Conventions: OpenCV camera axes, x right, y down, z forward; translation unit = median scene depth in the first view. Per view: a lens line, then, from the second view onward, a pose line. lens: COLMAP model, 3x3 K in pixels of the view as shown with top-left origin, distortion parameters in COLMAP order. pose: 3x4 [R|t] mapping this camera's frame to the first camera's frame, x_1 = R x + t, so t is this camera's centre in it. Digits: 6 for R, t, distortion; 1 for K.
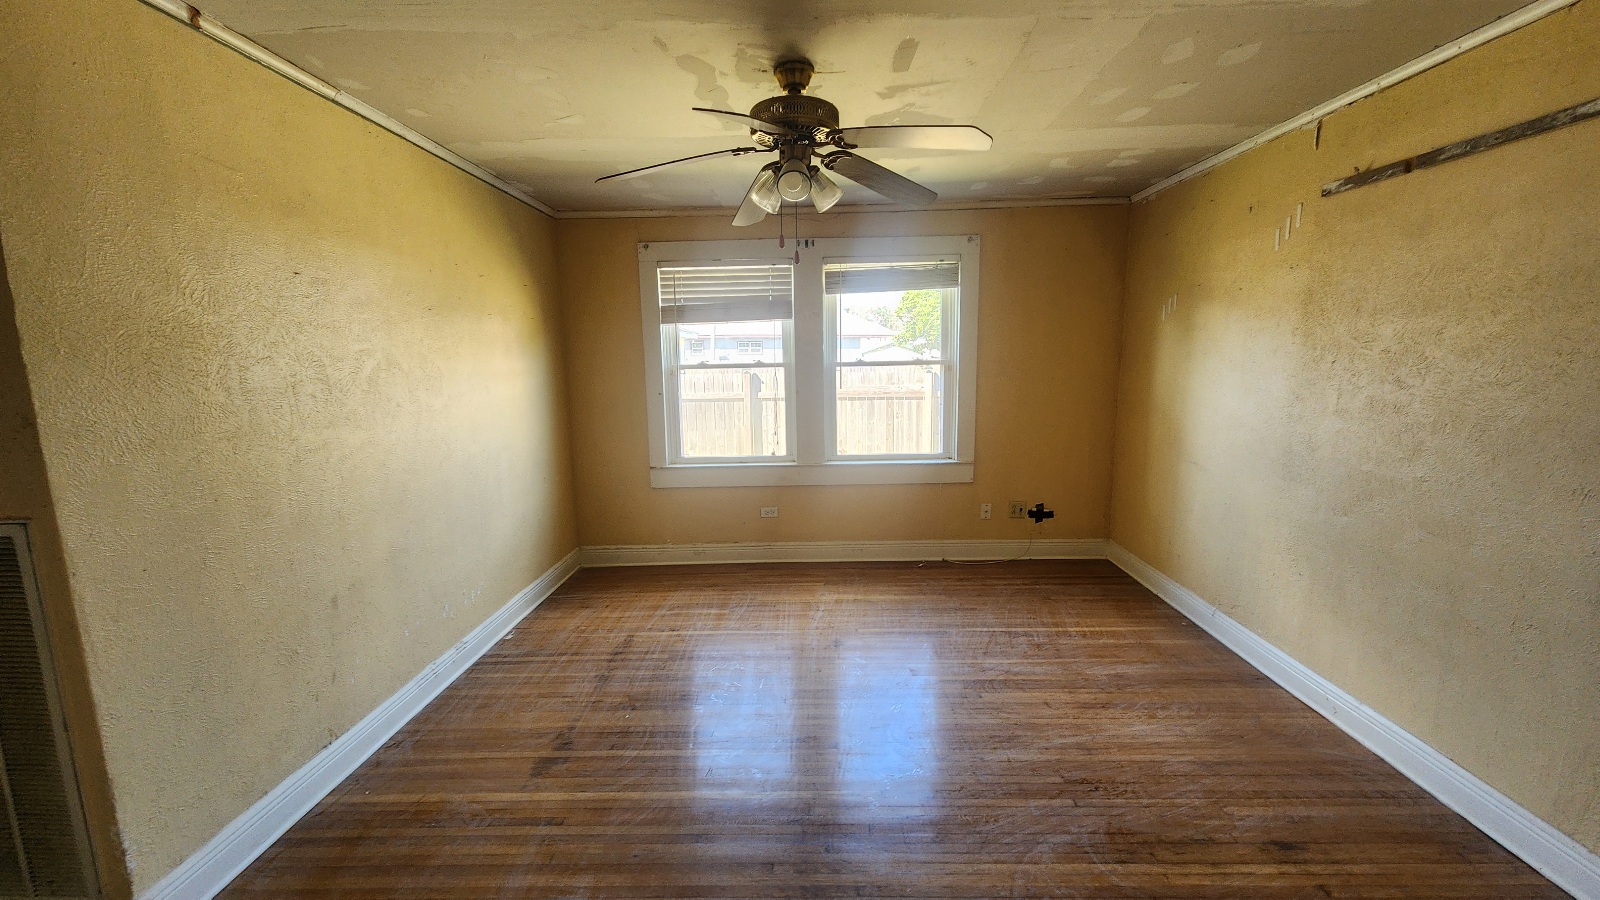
lens RADIAL K [[651.2, 0, 805.0], [0, 651.2, 449.0], [0, 0, 1]] dist [0.004387, -0.002610]
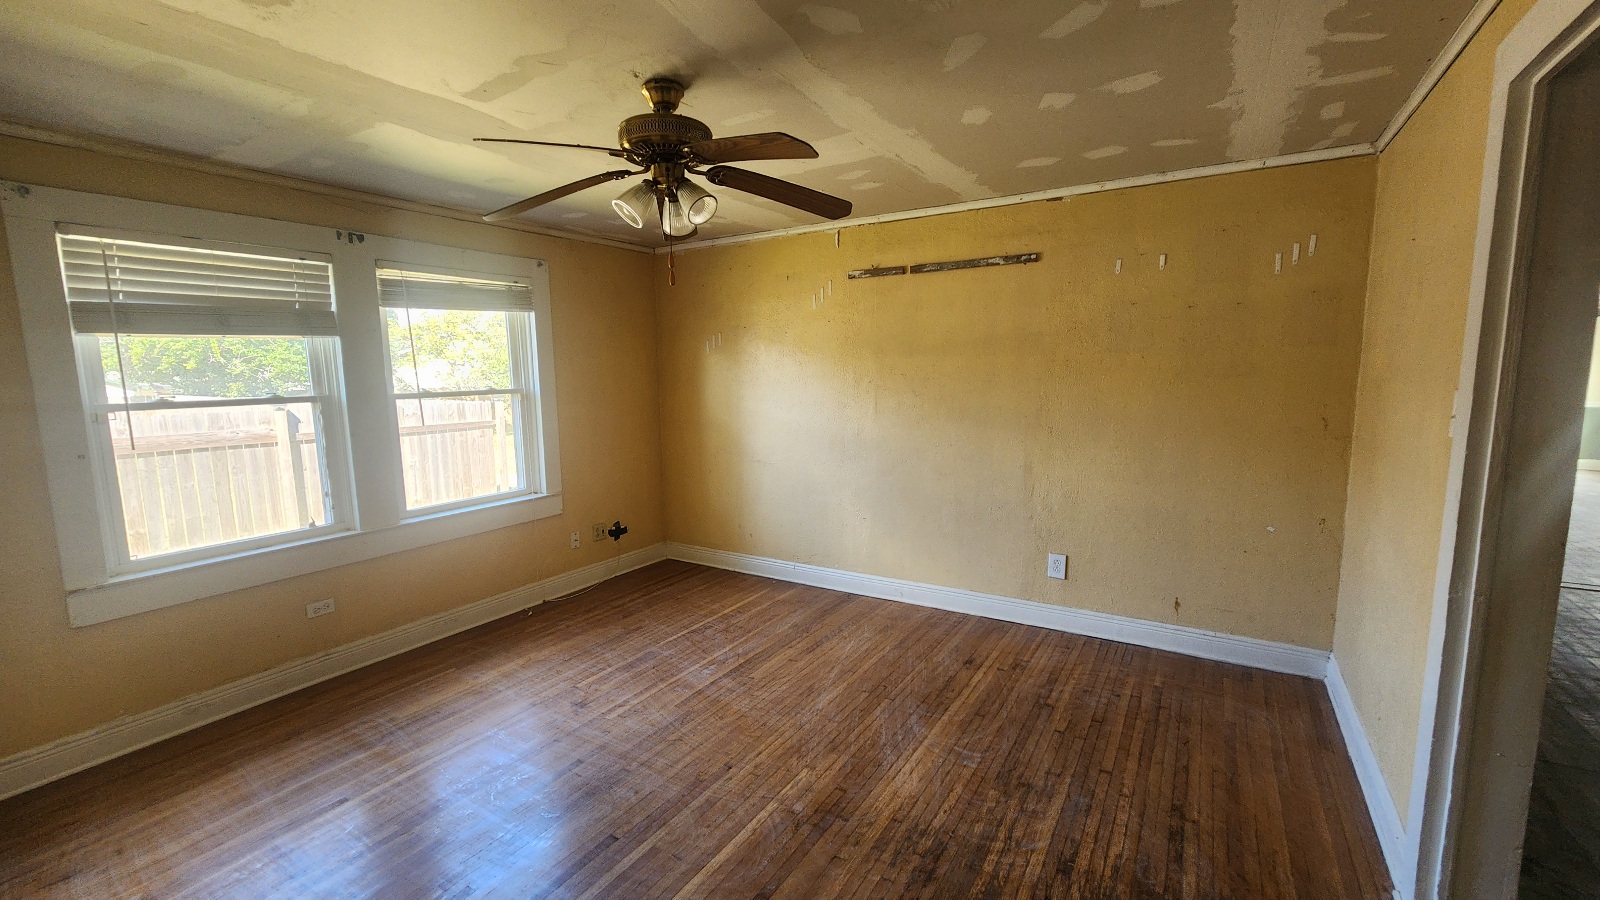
lens RADIAL K [[651.2, 0, 813.0], [0, 651.2, 445.6], [0, 0, 1]] dist [0.004387, -0.002610]
pose [[0.512953, -0.092081, 0.853464, -0.391817], [0.137710, 0.990180, 0.024064, -0.021668], [-0.847299, 0.105187, 0.520597, 0.179319]]
